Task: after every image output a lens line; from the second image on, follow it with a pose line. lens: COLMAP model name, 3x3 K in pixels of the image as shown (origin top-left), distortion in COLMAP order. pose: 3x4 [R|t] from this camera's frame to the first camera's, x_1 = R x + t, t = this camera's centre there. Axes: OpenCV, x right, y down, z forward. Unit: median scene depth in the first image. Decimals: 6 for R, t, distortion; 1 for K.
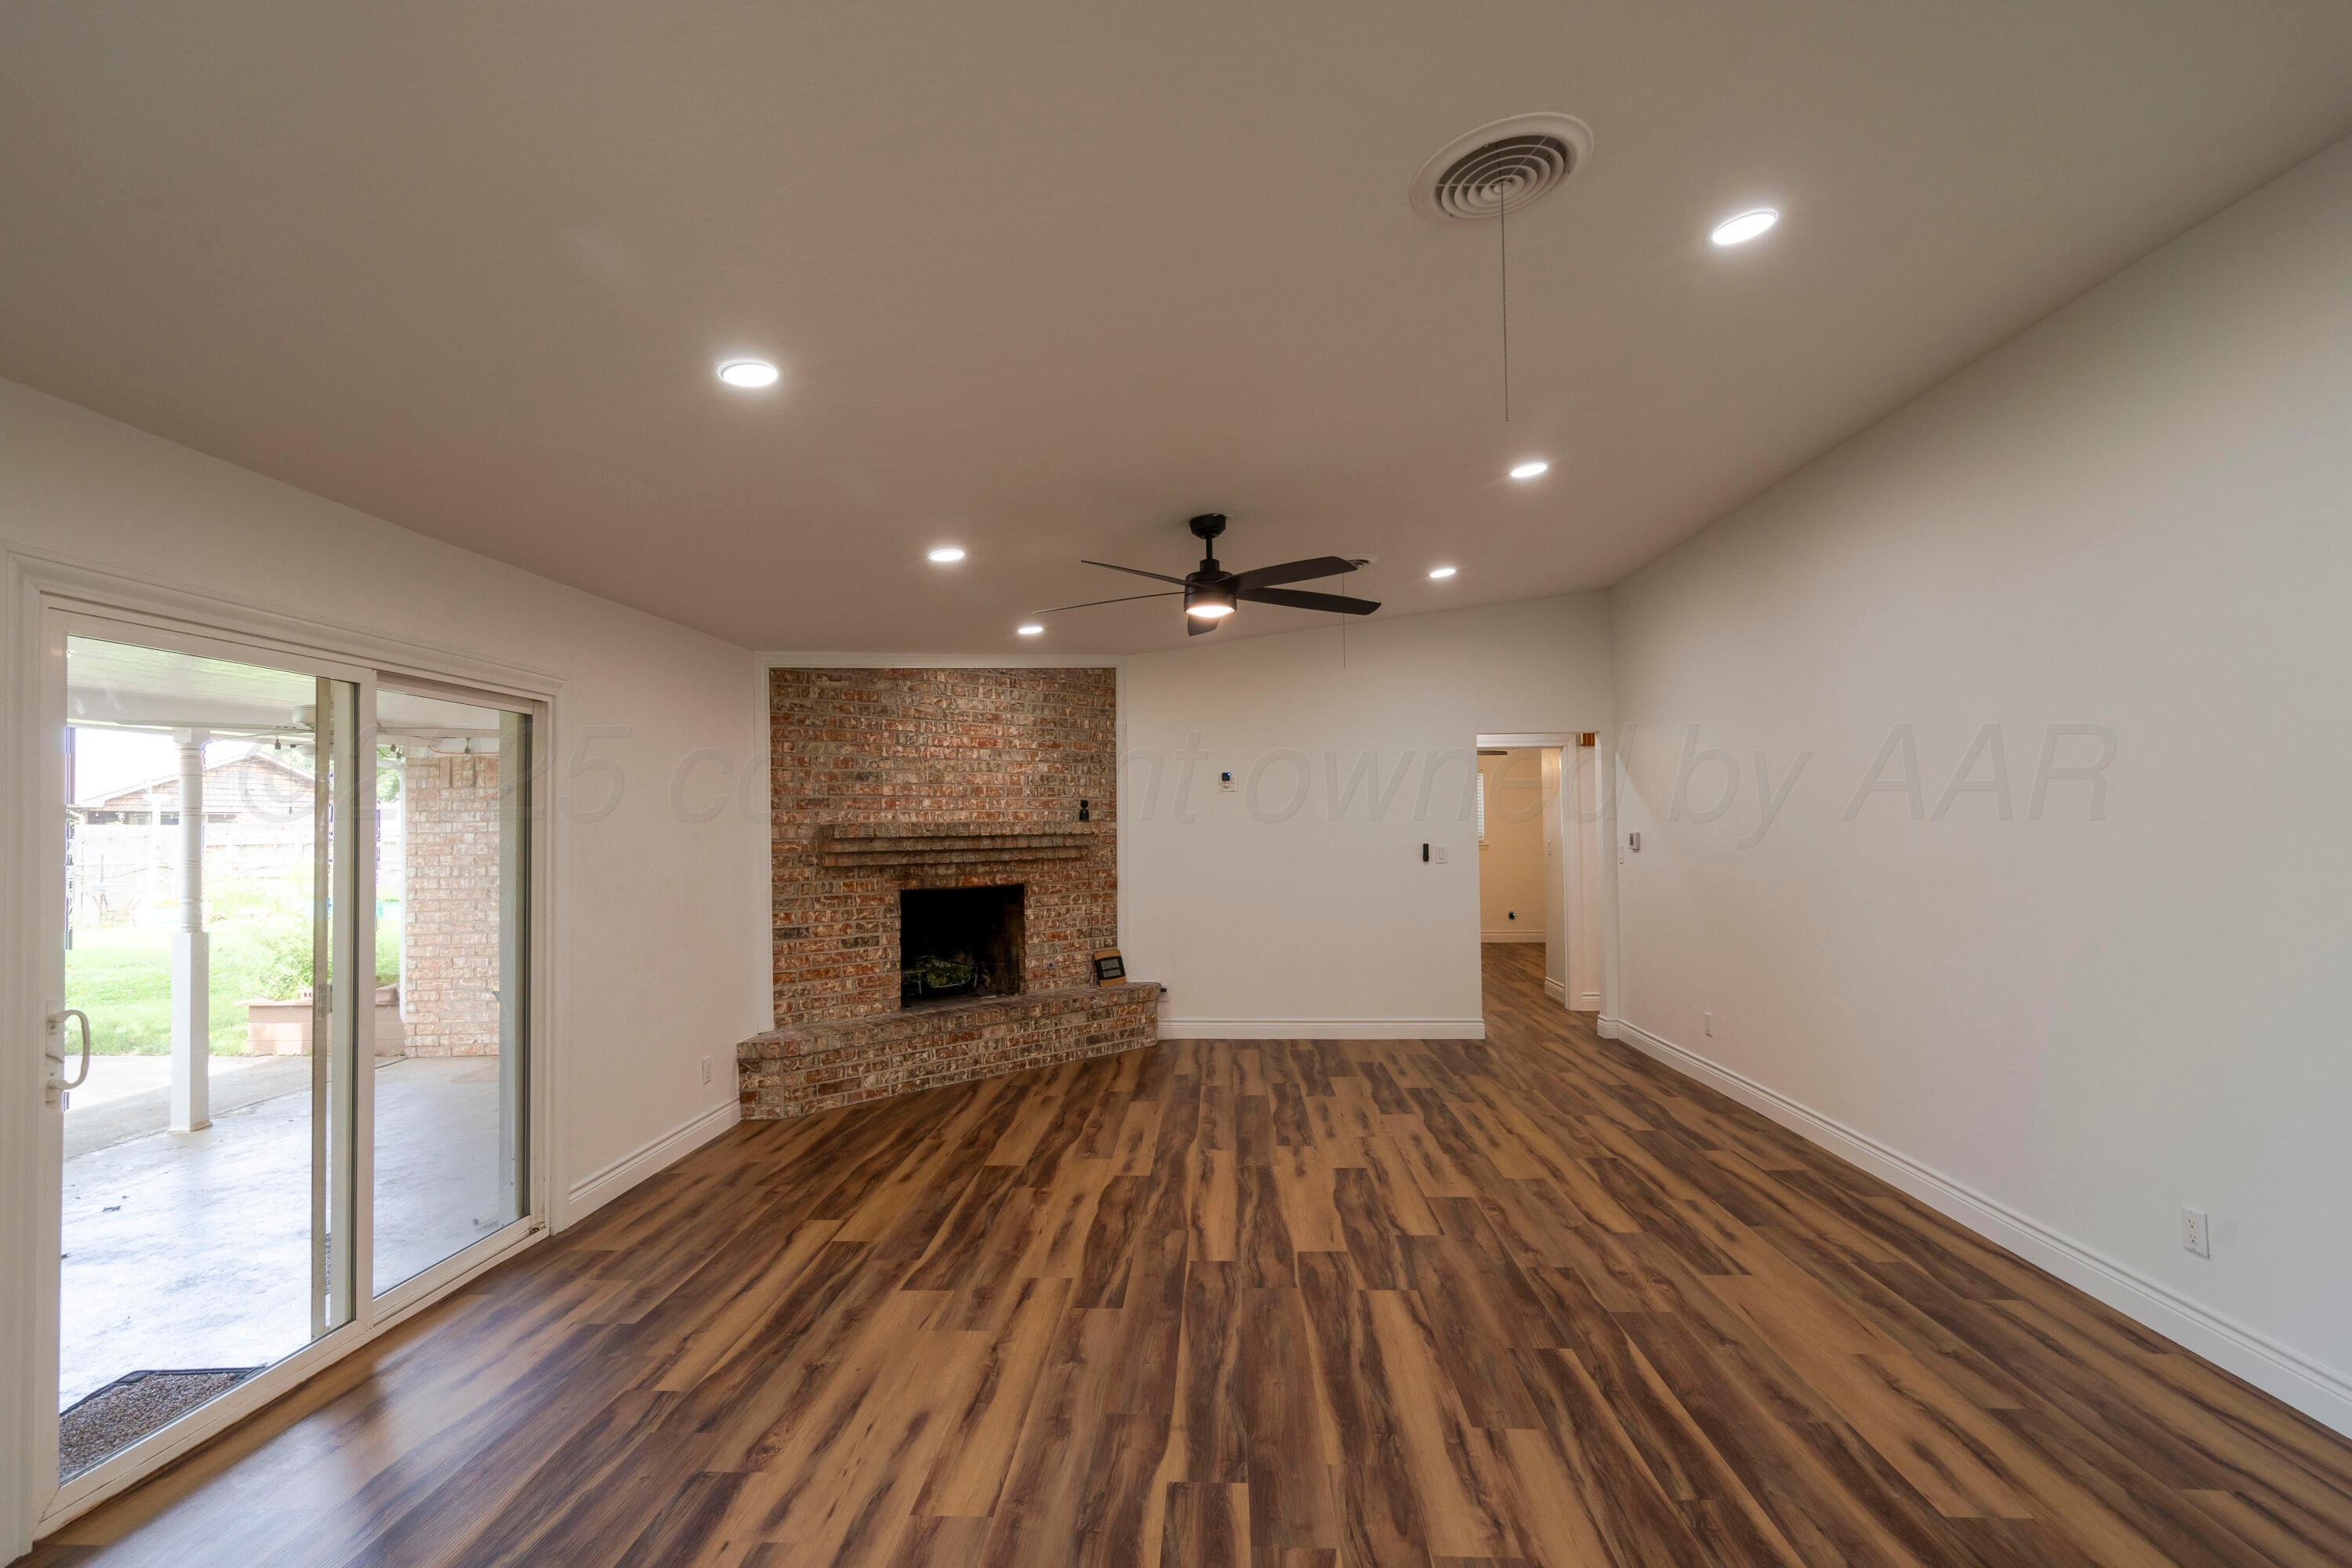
lens RADIAL K [[1071.1, 0, 1178.0], [0, 1071.1, 800.4], [0, 0, 1]] dist [-0.000746, -0.000466]
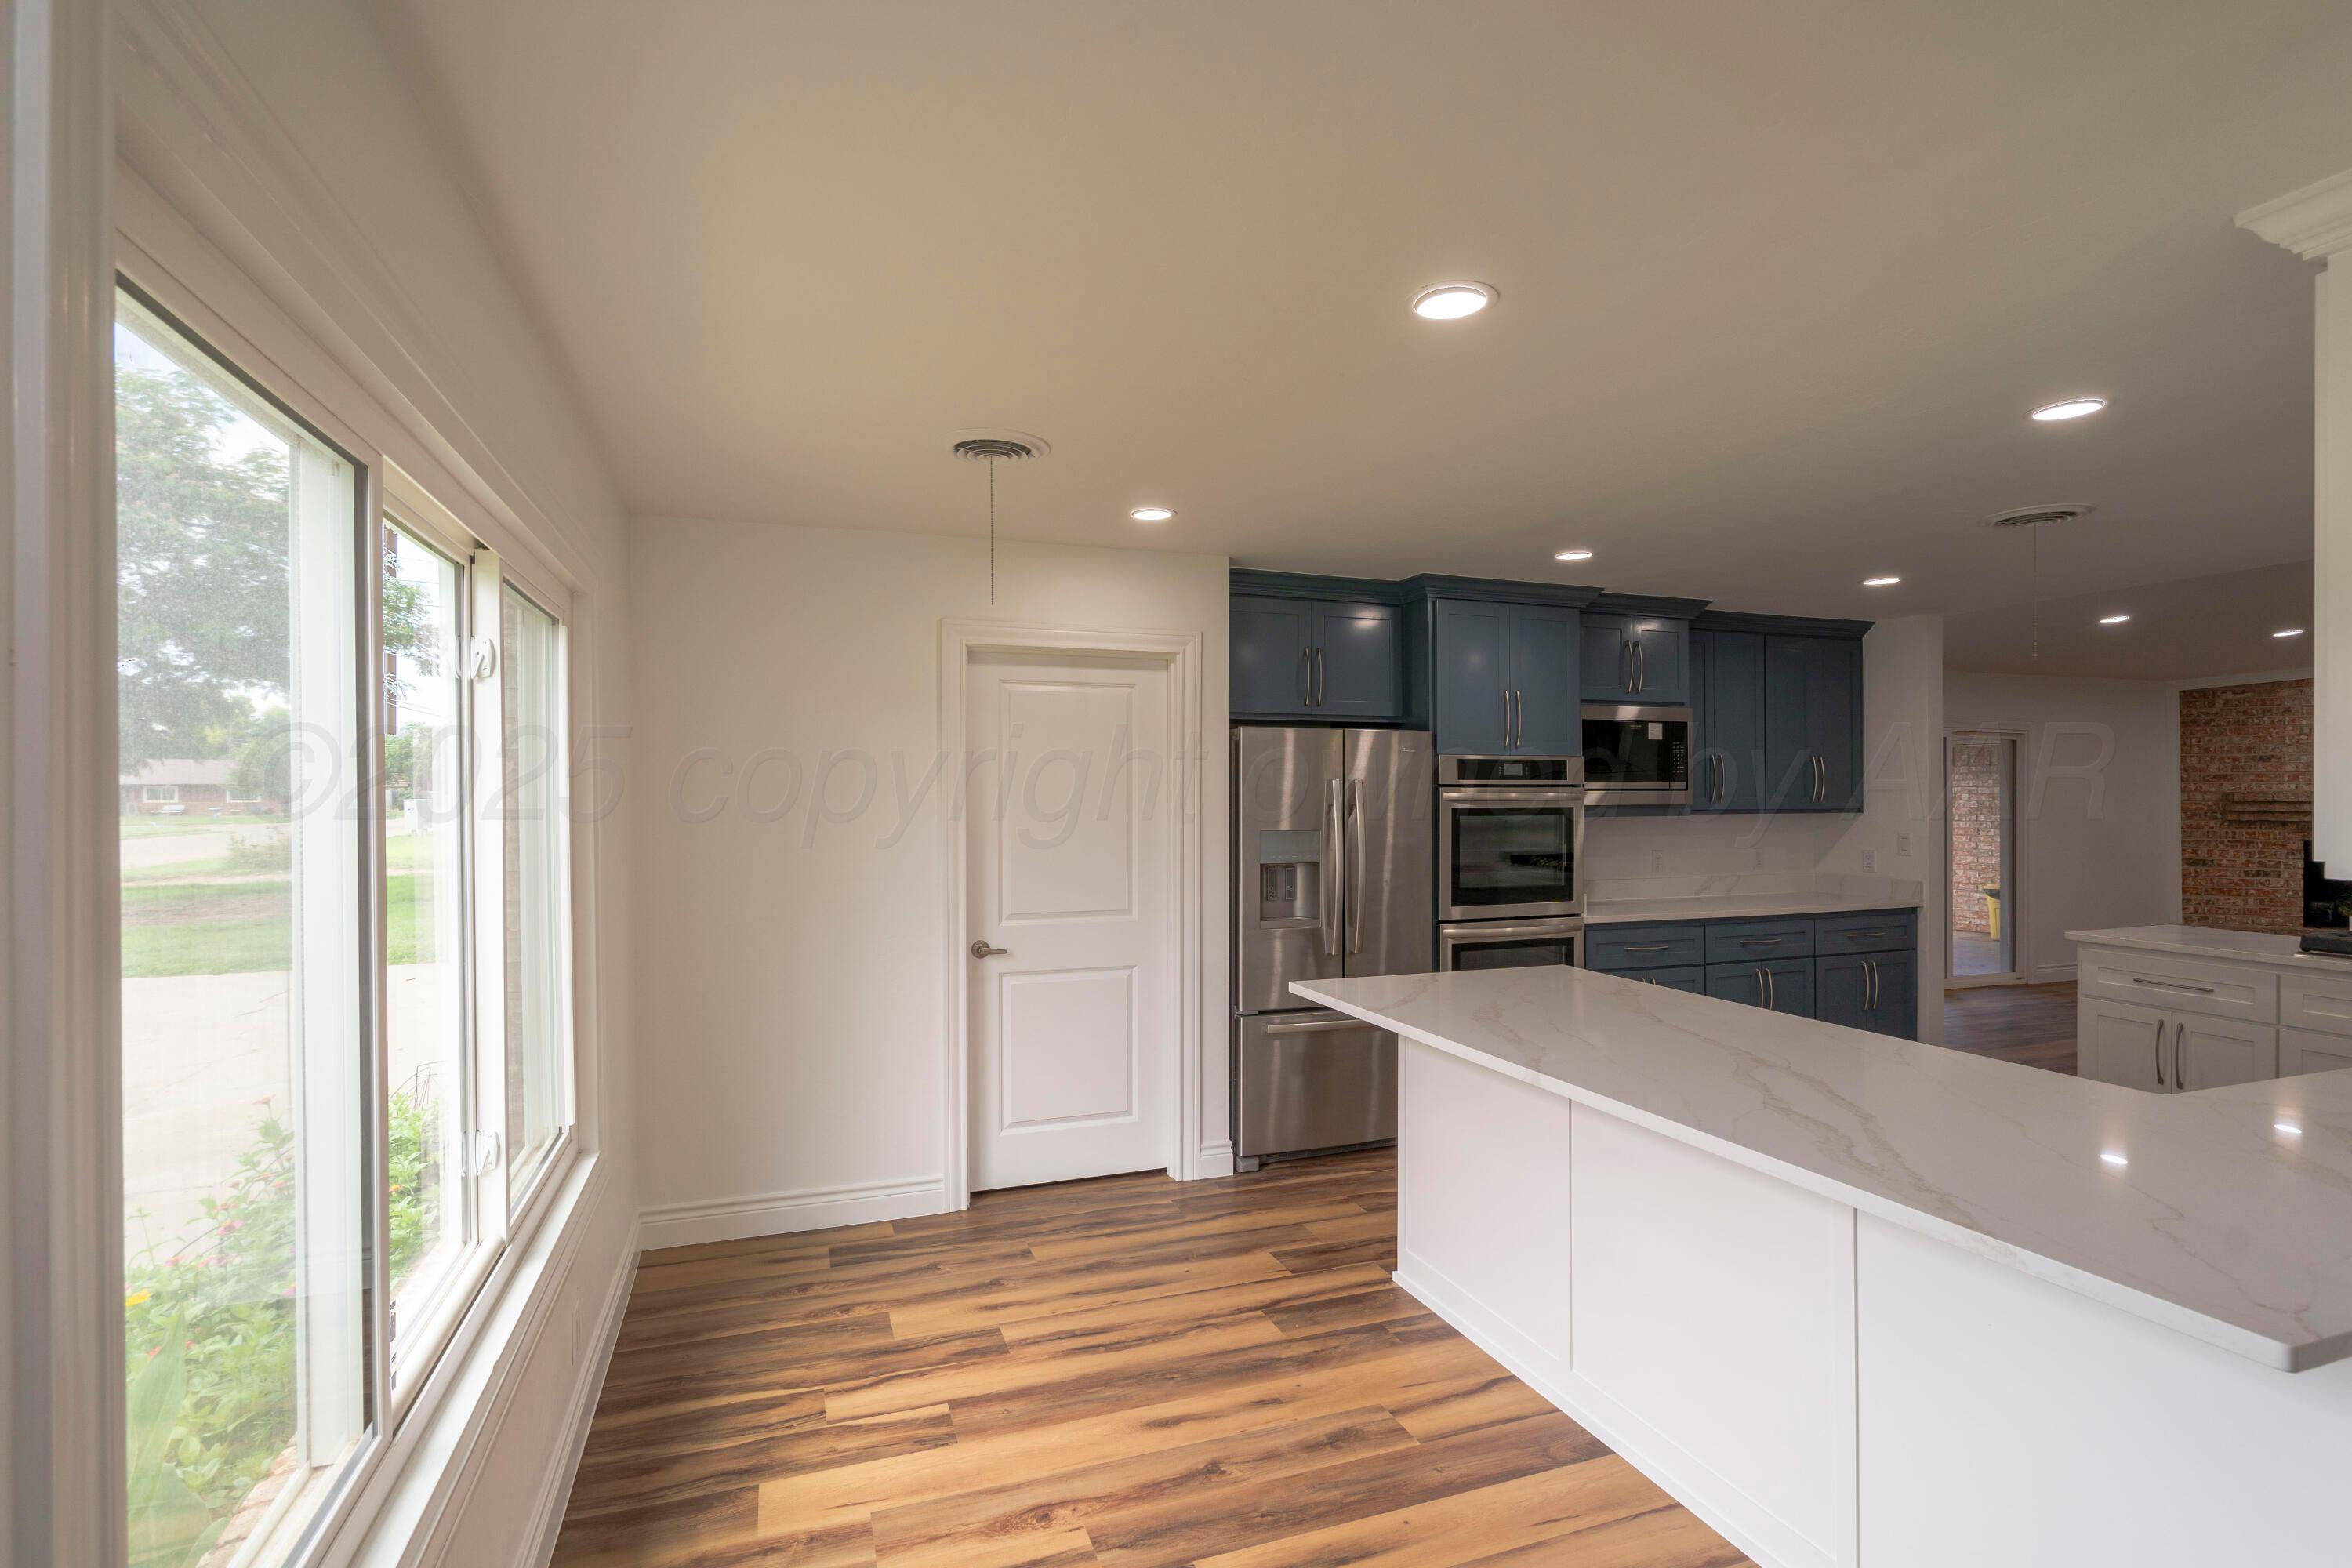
lens RADIAL K [[1071.1, 0, 1169.4], [0, 1071.1, 789.3], [0, 0, 1]] dist [-0.000746, -0.000466]
pose [[0.365125, 0.009489, -0.930910, 0.518687], [0.019572, 0.999649, 0.017866, -0.036856], [0.930753, -0.024743, 0.364811, -0.914051]]
